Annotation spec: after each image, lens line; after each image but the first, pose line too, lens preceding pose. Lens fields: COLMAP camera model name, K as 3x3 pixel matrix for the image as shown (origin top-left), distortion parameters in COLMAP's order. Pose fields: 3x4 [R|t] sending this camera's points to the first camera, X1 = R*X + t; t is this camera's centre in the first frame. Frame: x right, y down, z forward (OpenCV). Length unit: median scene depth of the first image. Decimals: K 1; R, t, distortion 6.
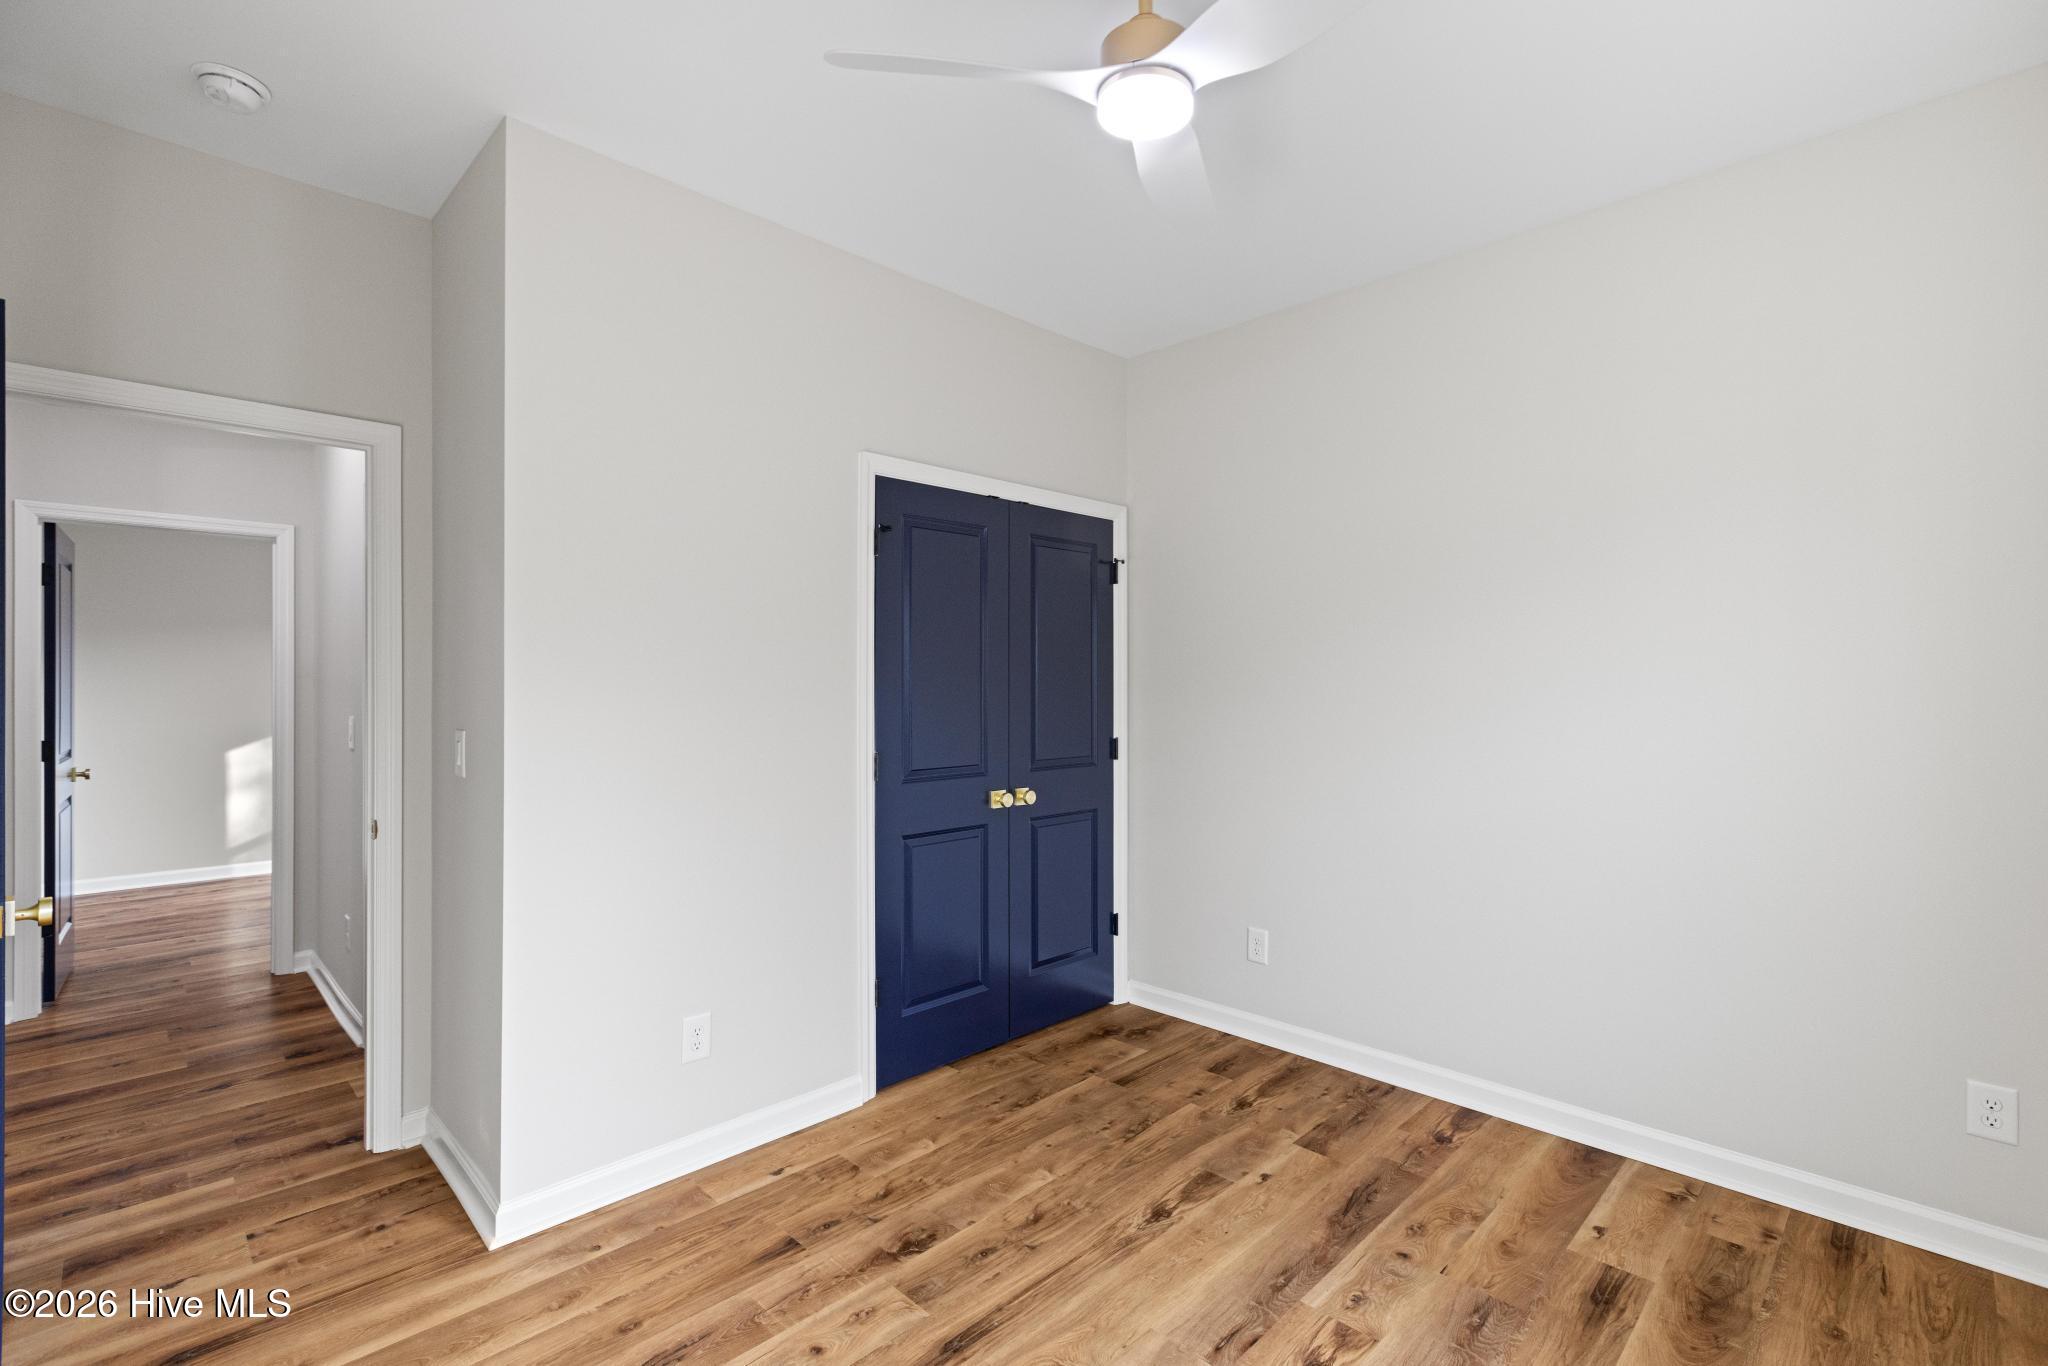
lens RADIAL K [[933.6, 0, 1029.9], [0, 933.6, 674.2], [0, 0, 1]] dist [-0.018129, -0.000661]
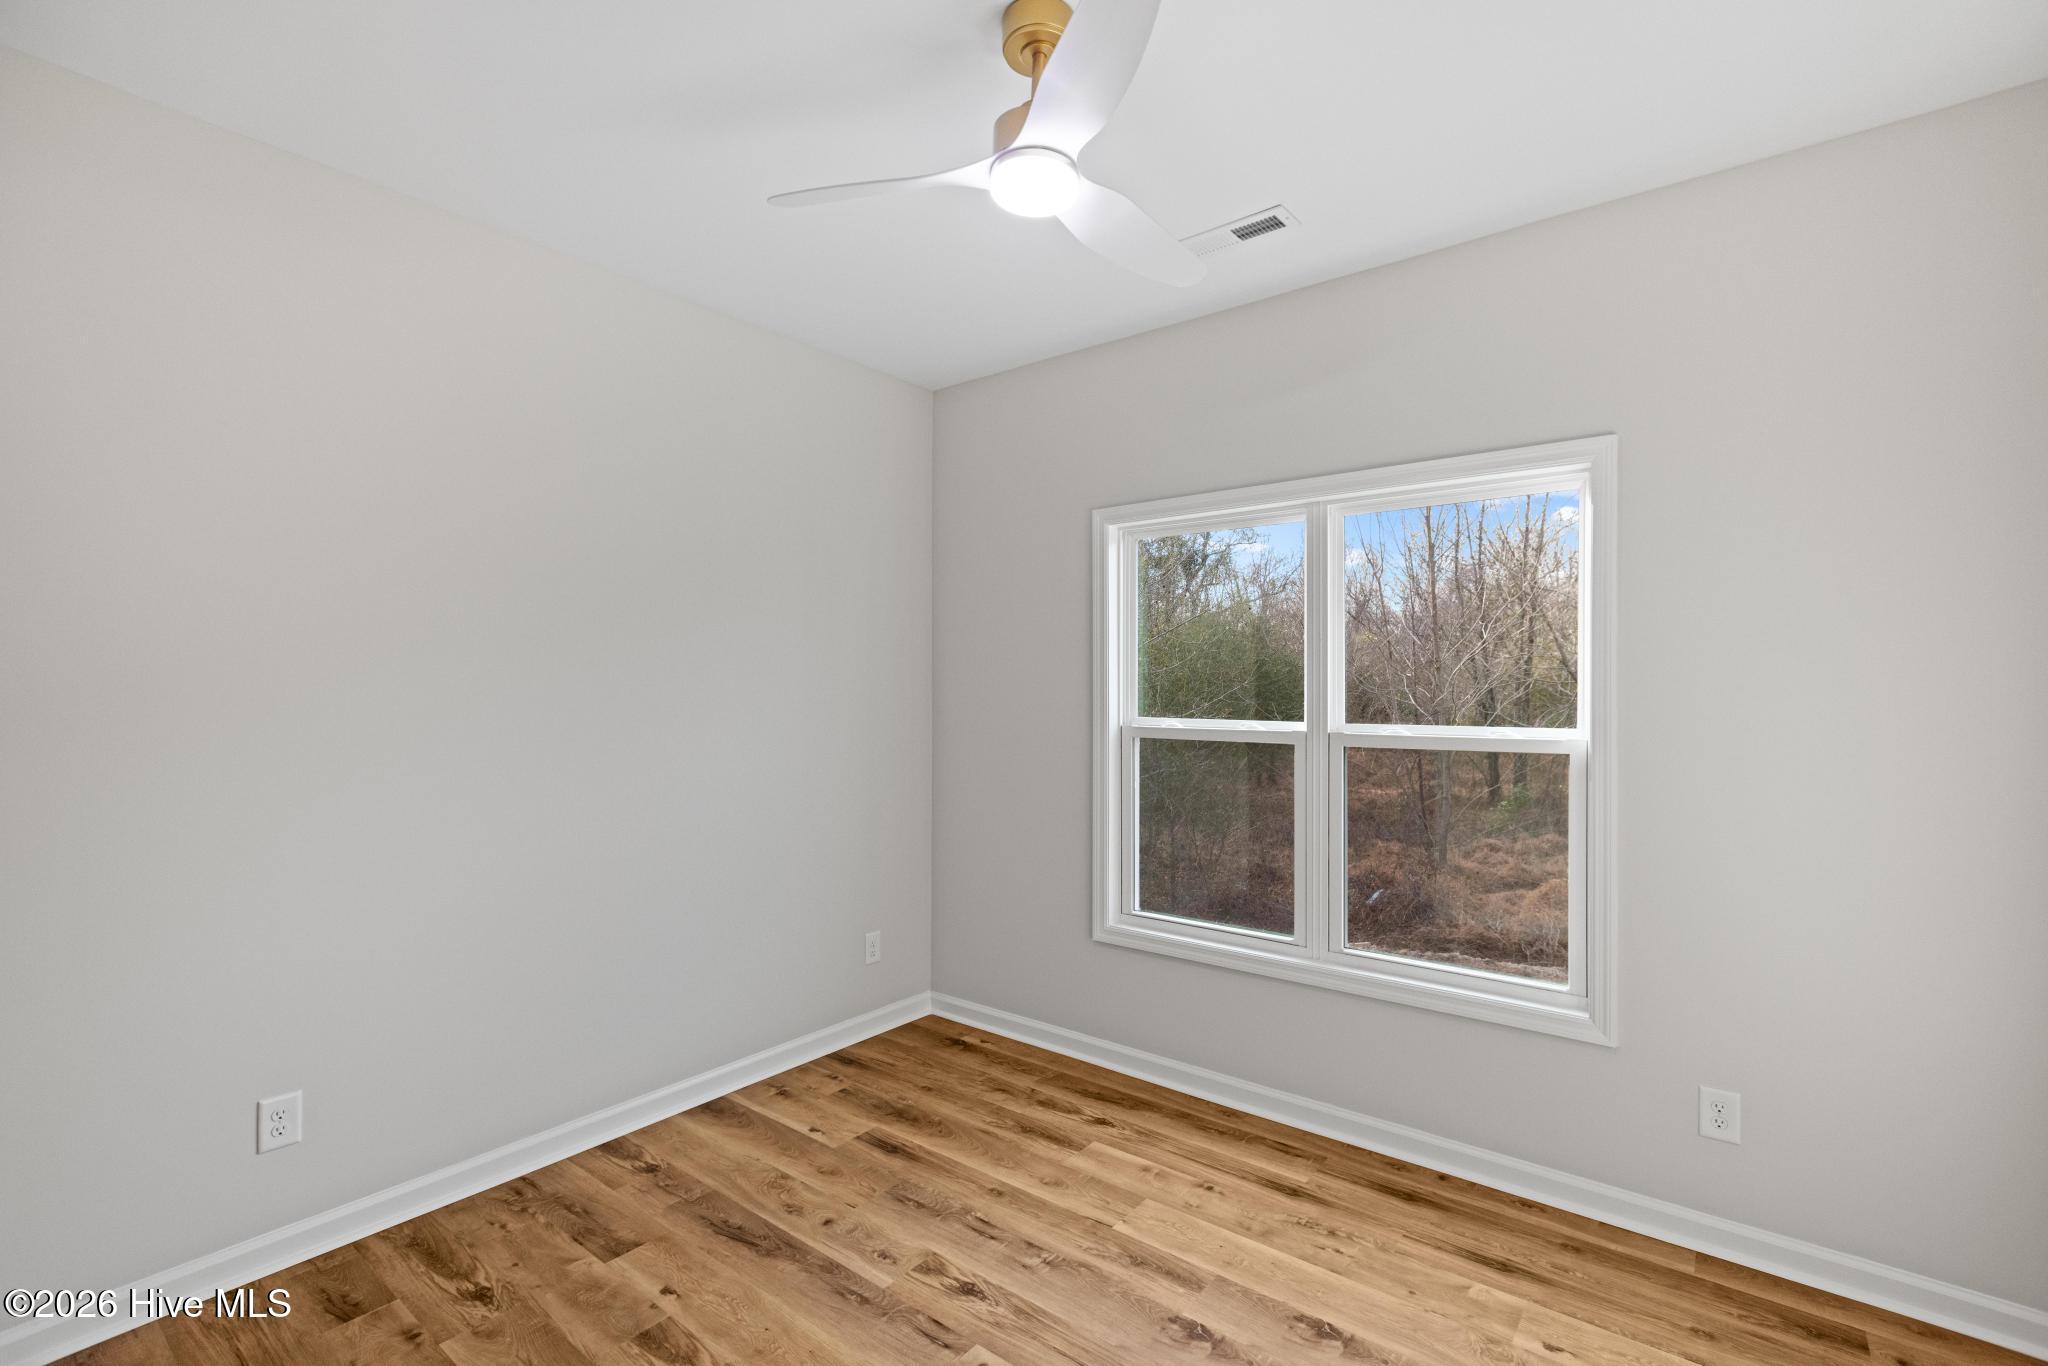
lens RADIAL K [[933.6, 0, 1013.3], [0, 933.6, 698.2], [0, 0, 1]] dist [-0.018129, -0.000661]
pose [[-0.131987, -0.014220, 0.991149, -0.676742], [-0.003212, 0.999898, 0.013918, -0.028347], [-0.991246, -0.001346, -0.132019, 0.839976]]
